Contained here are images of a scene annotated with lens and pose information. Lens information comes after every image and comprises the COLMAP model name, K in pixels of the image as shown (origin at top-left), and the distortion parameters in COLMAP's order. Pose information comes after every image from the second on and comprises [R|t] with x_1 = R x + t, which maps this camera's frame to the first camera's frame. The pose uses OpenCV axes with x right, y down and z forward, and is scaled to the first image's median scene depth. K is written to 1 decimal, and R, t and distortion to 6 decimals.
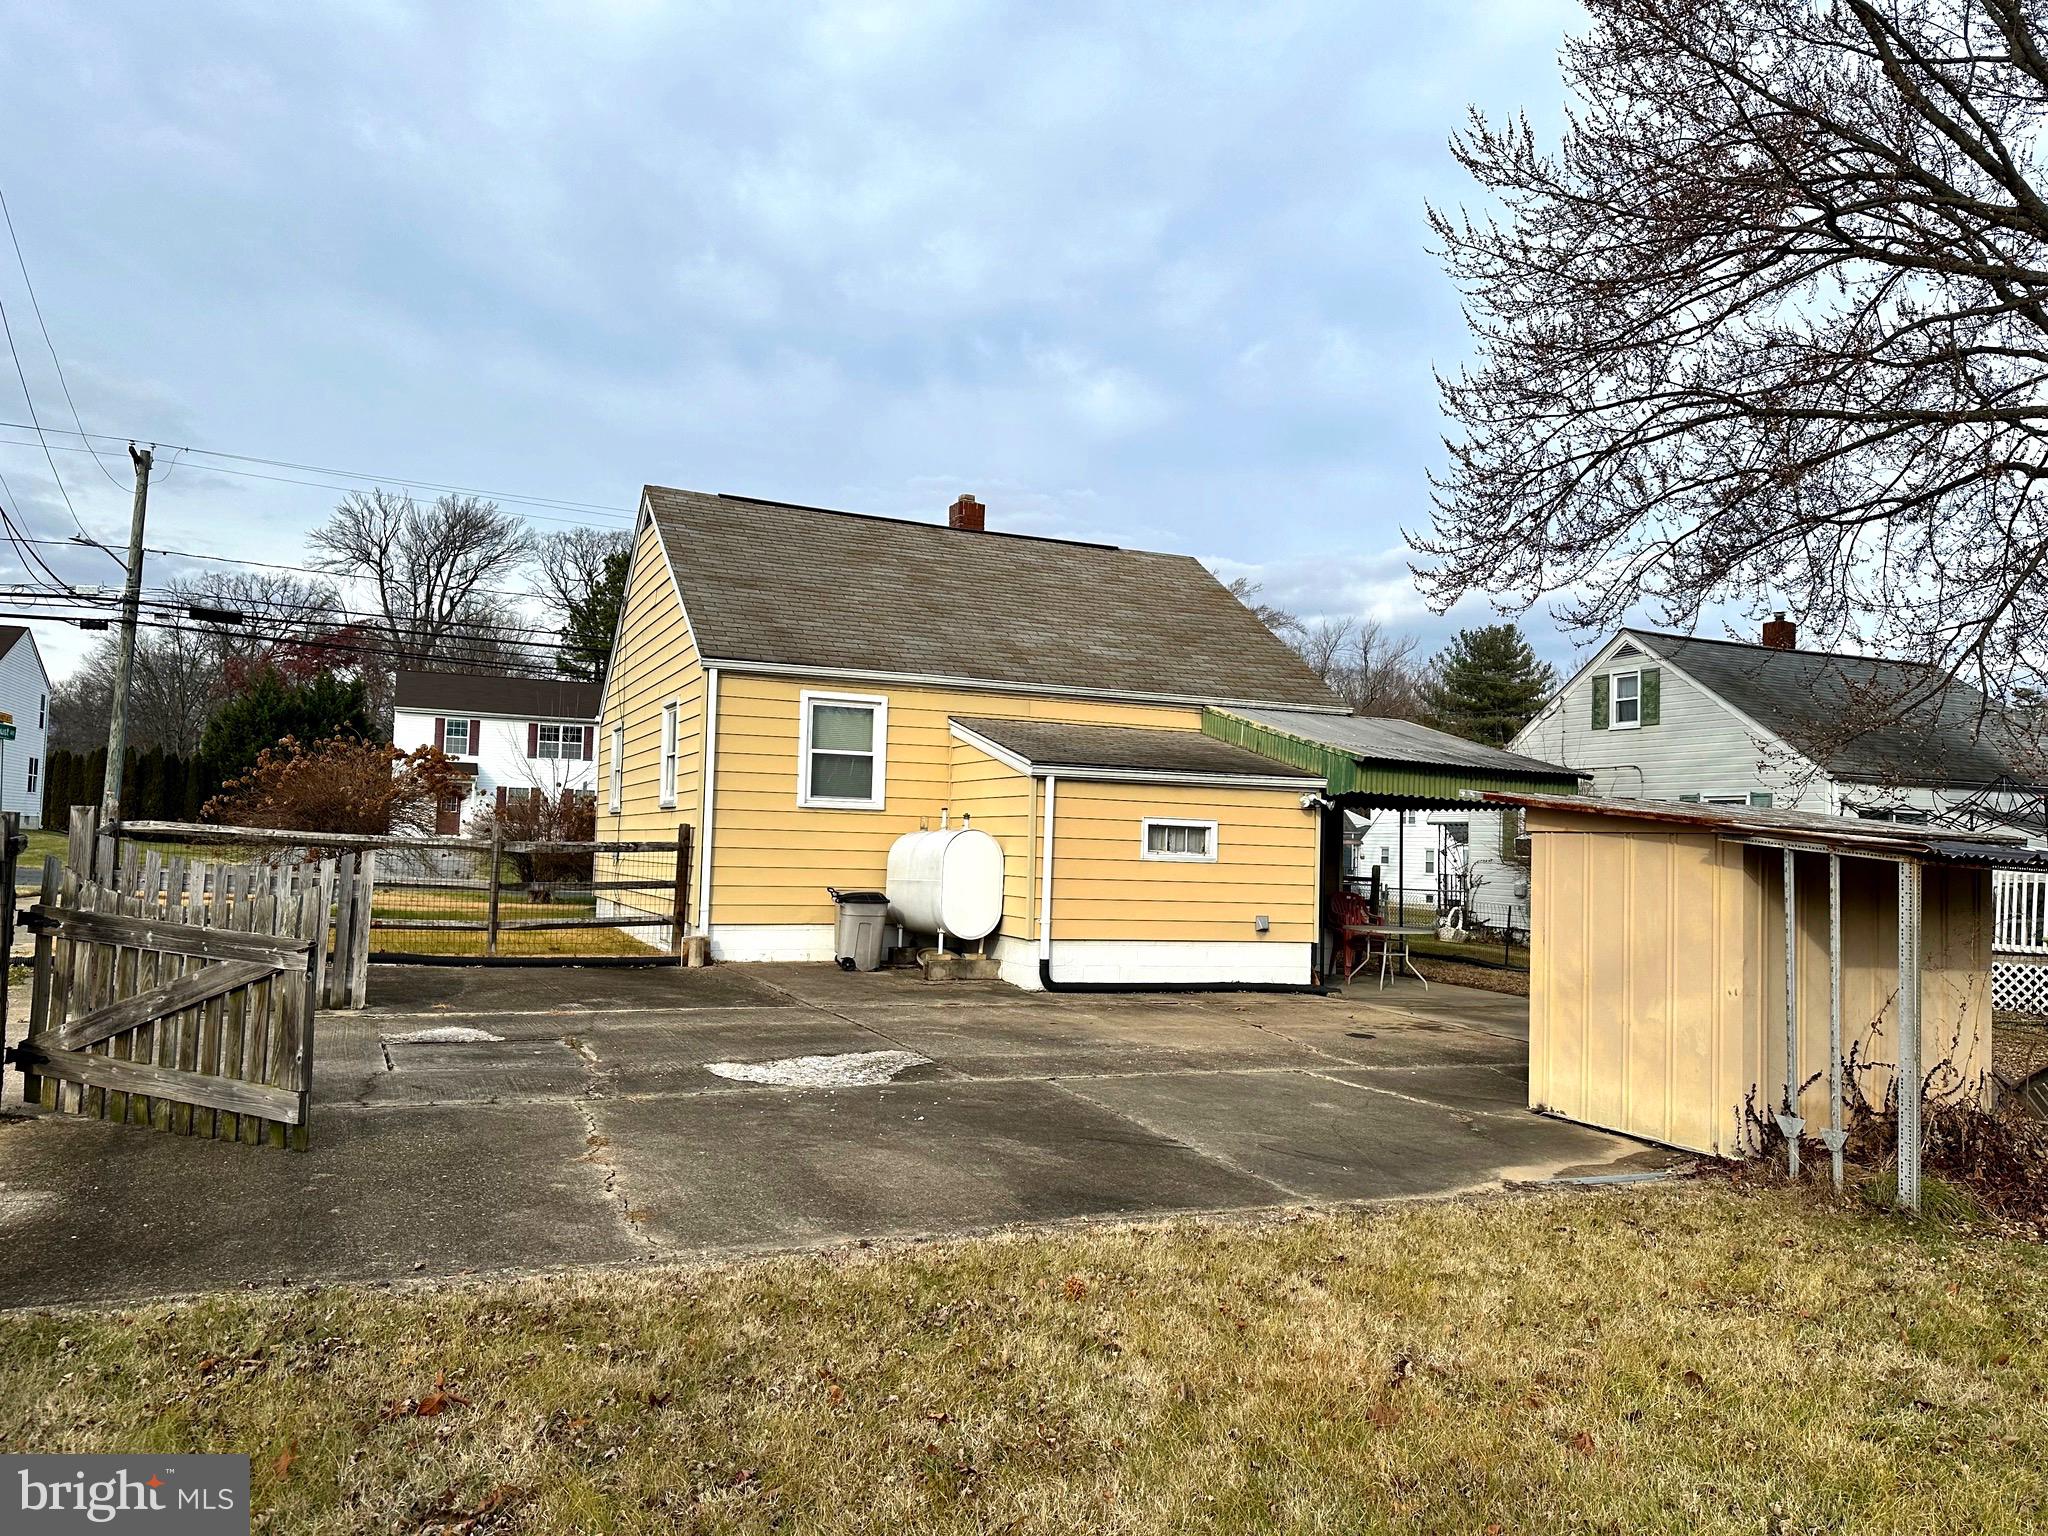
lens RADIAL K [[1522.6, 0, 1024.0], [0, 1522.6, 768.0], [0, 0, 1]] dist [0.066507, -0.090369]
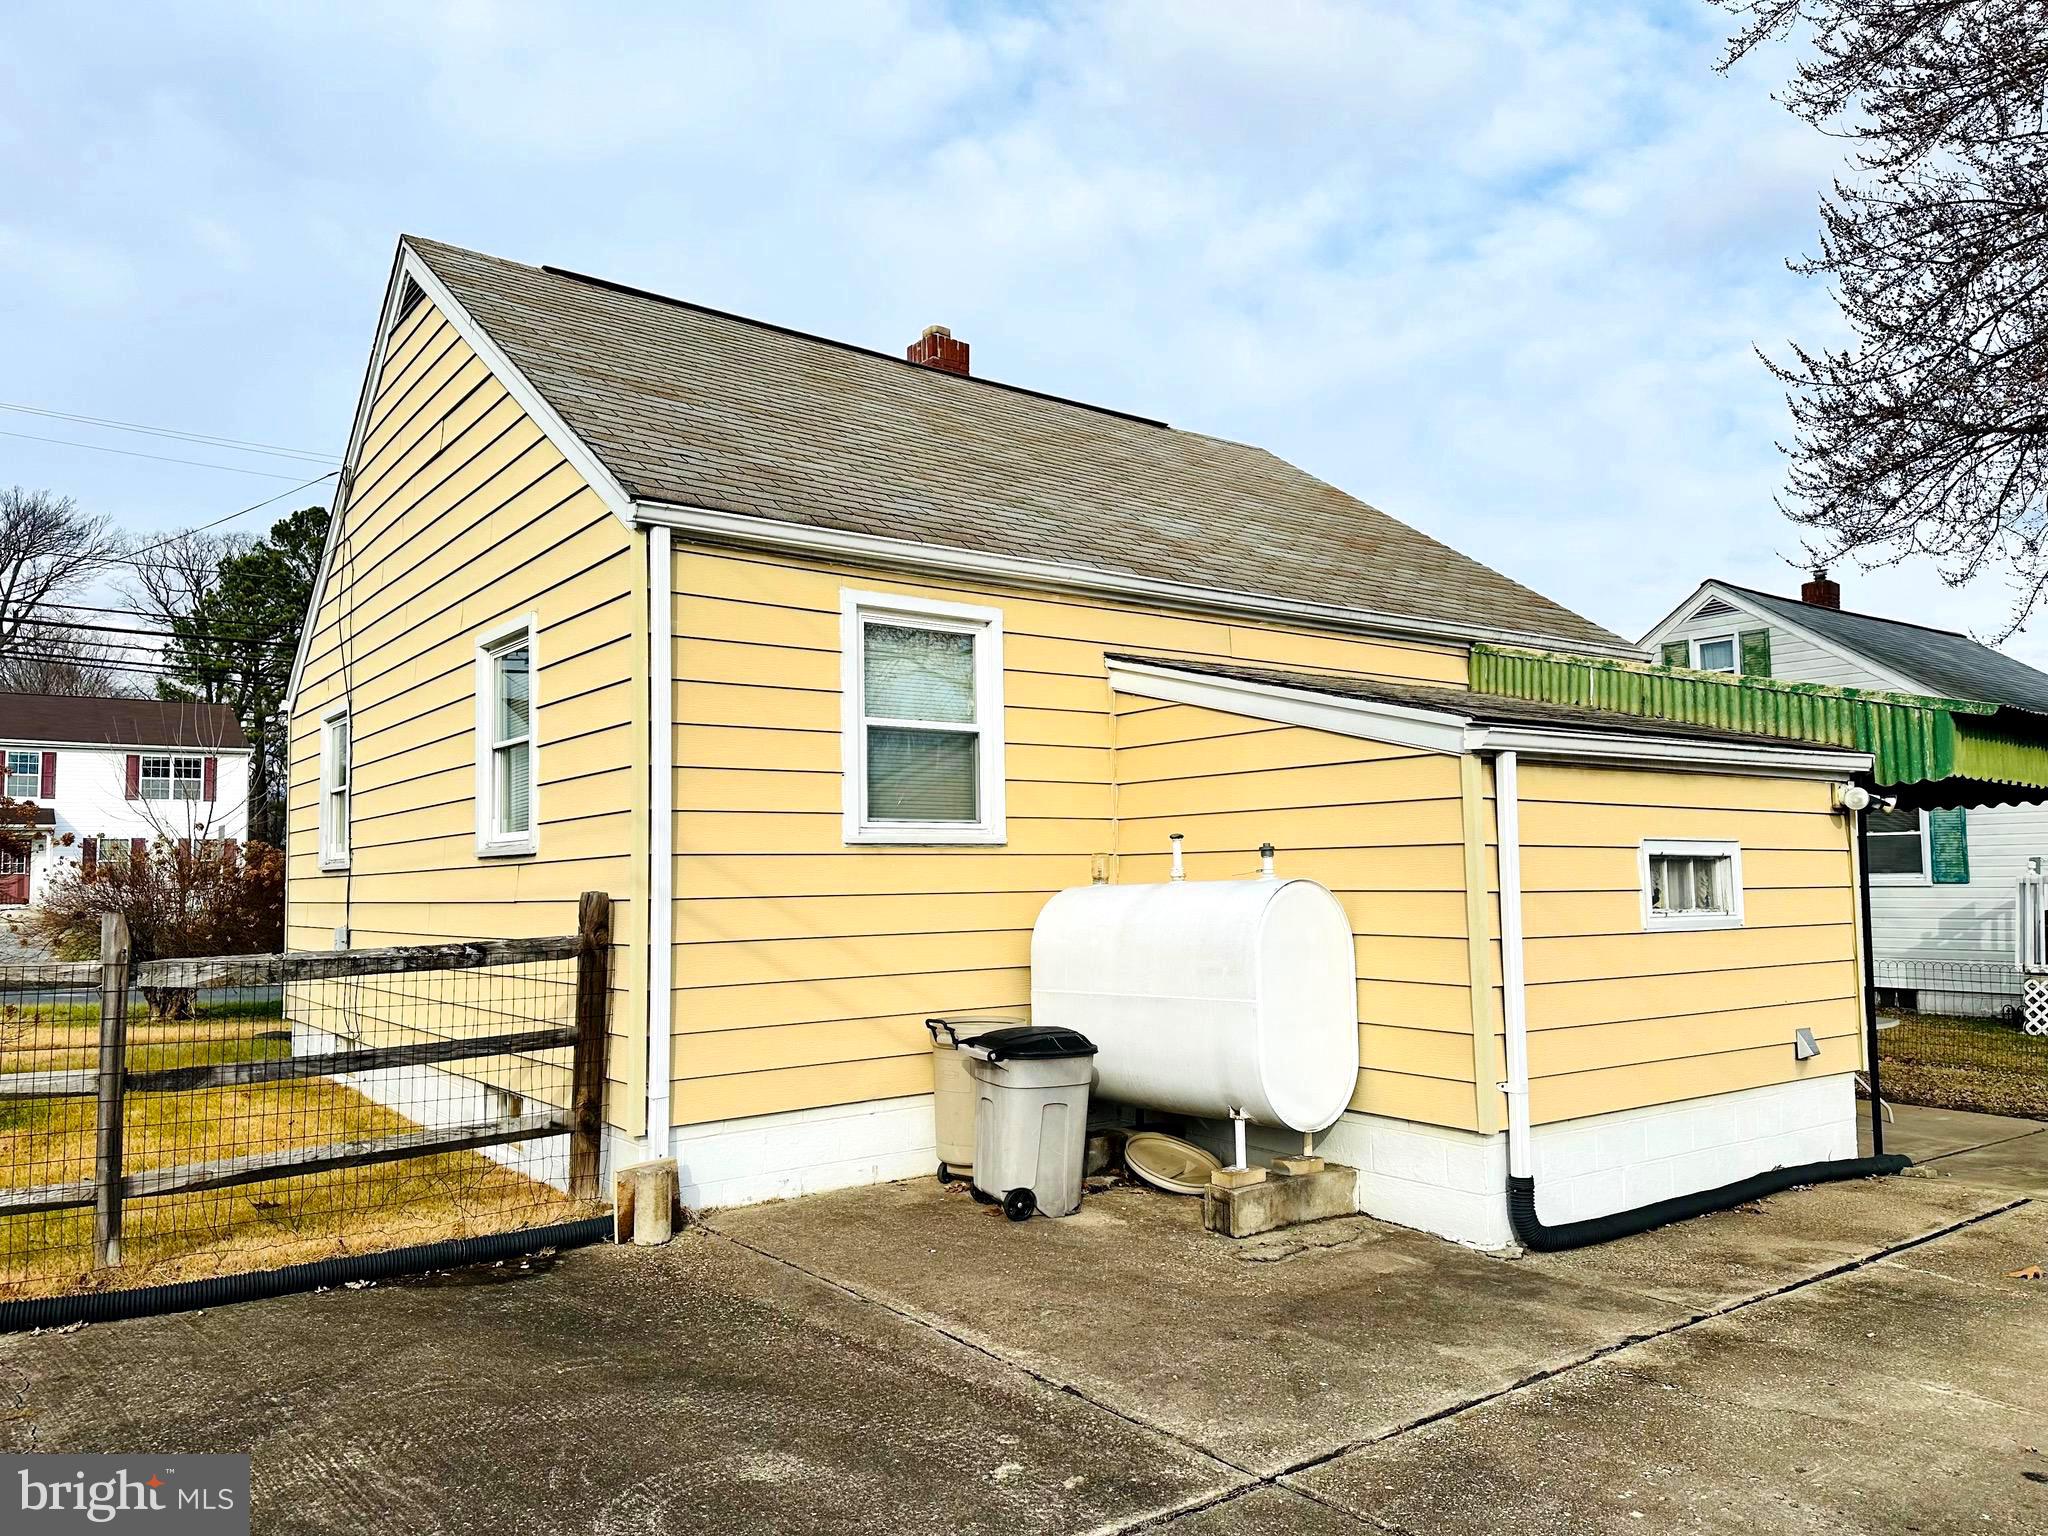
lens RADIAL K [[1522.6, 0, 1024.0], [0, 1522.6, 768.0], [0, 0, 1]] dist [0.066507, -0.090369]
pose [[0.975595, -0.023754, 0.218290, -0.189708], [0.028266, 0.999446, -0.017570, 0.012493], [-0.217752, 0.023312, 0.975726, 0.532983]]
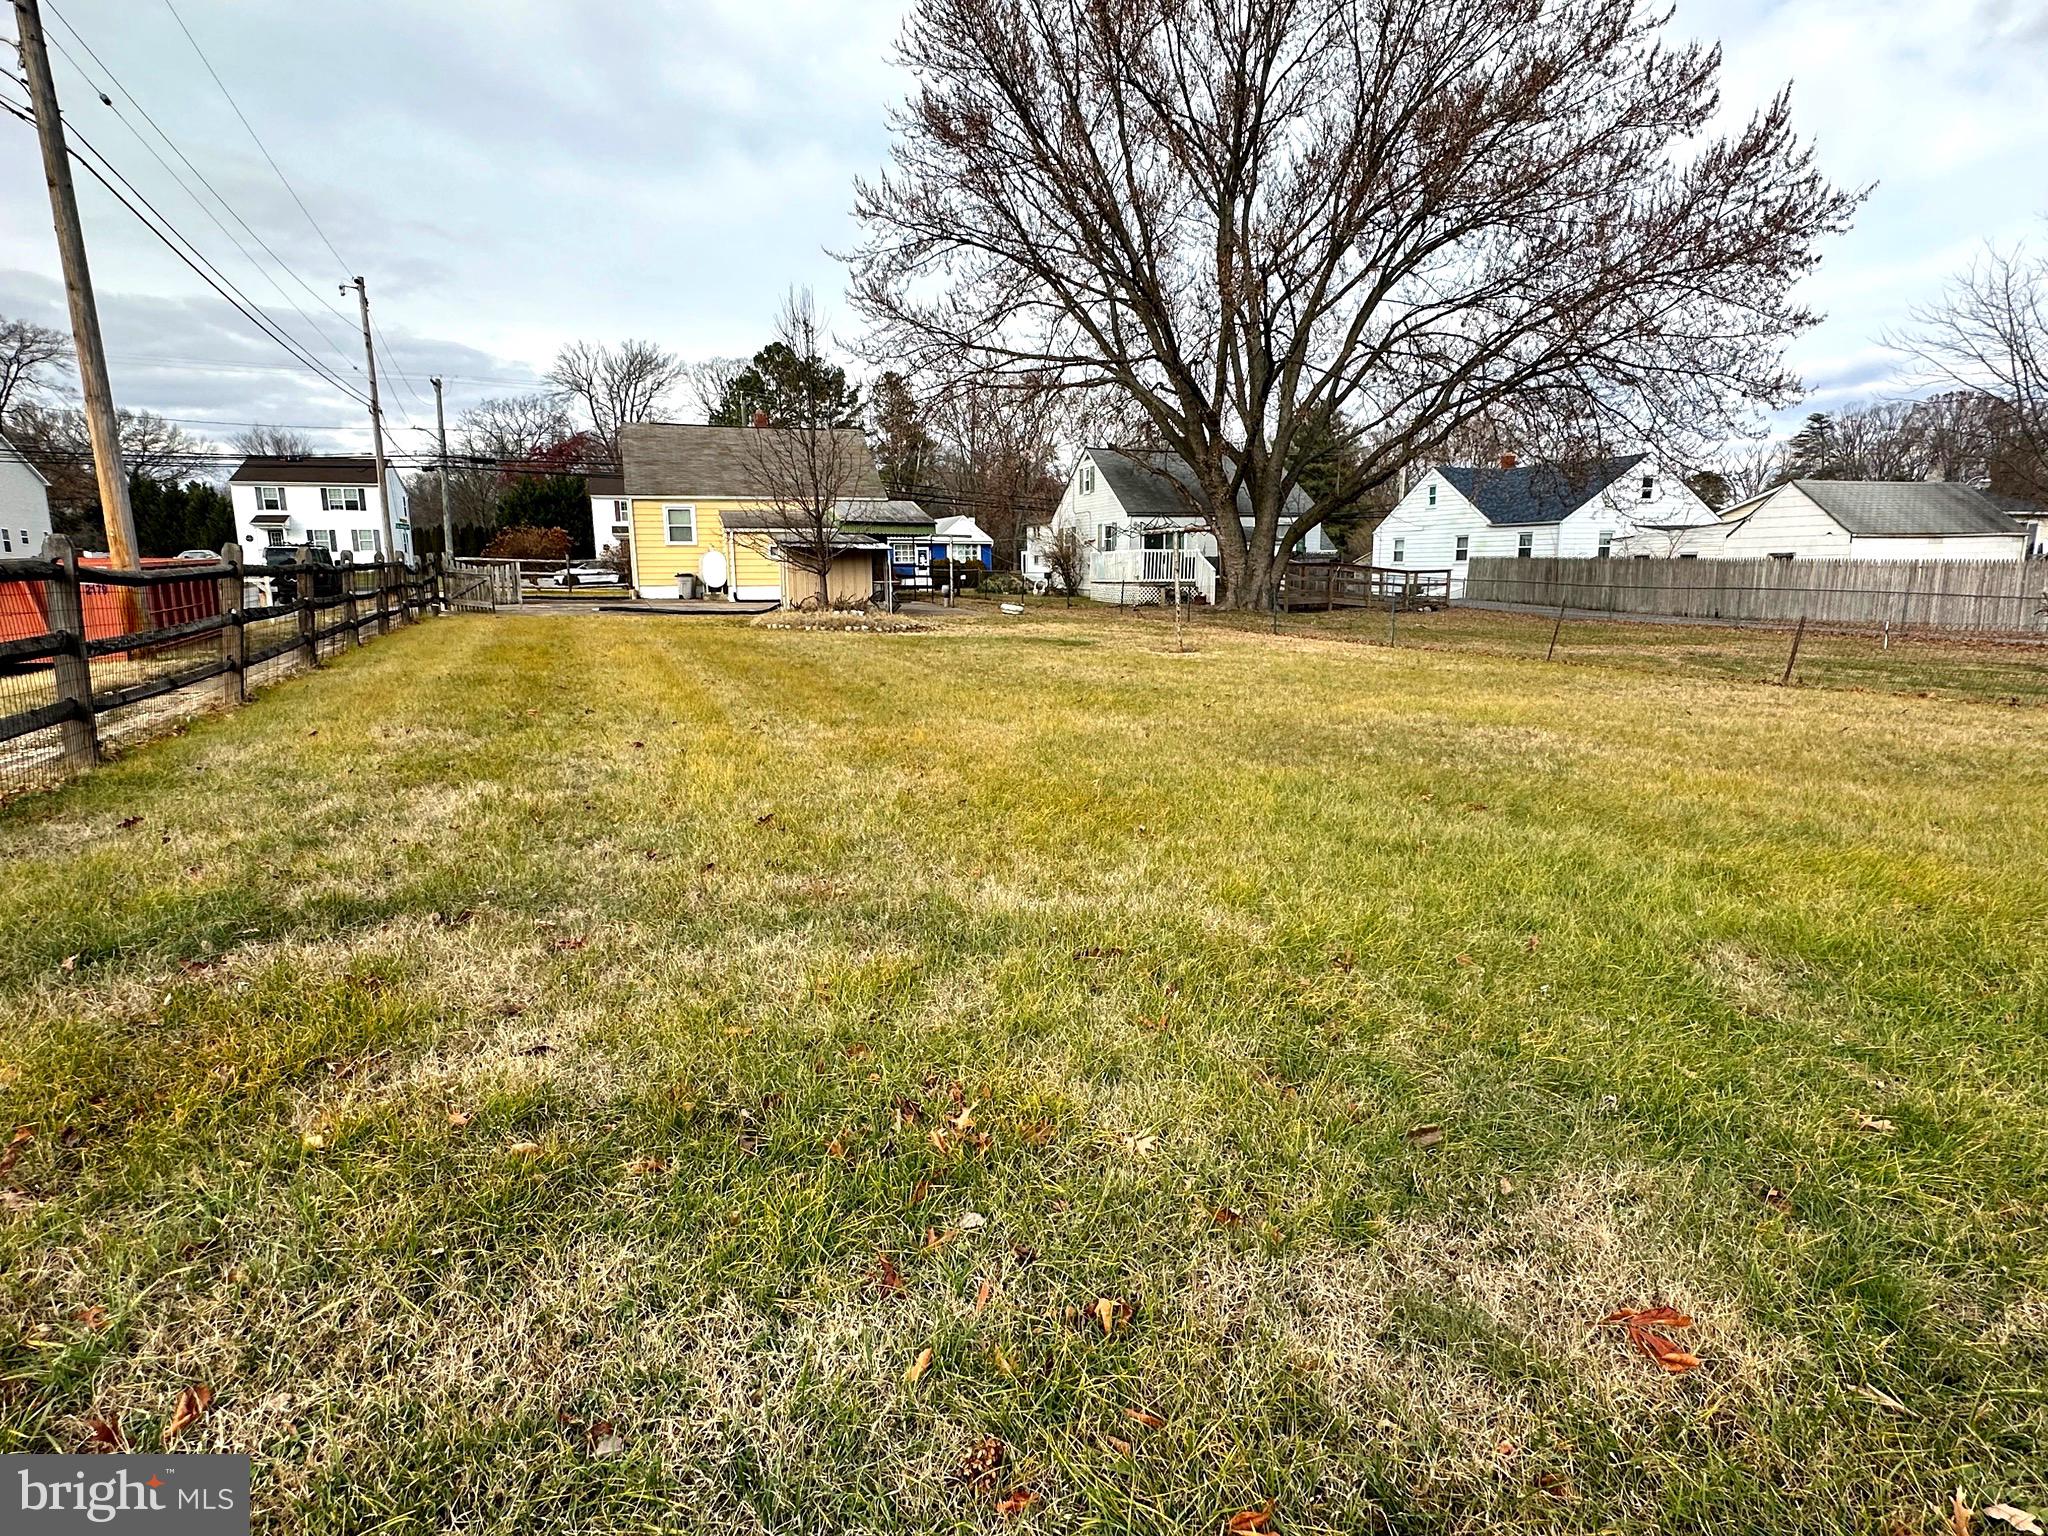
lens RADIAL K [[1185.8, 0, 1017.8], [0, 1185.8, 816.1], [0, 0, 1]] dist [-0.002452, -0.000396]
pose [[0.994555, -0.018798, -0.102500, 0.740681], [0.044094, 0.967116, 0.250484, -0.011664], [0.094421, -0.253640, 0.962679, -1.256246]]
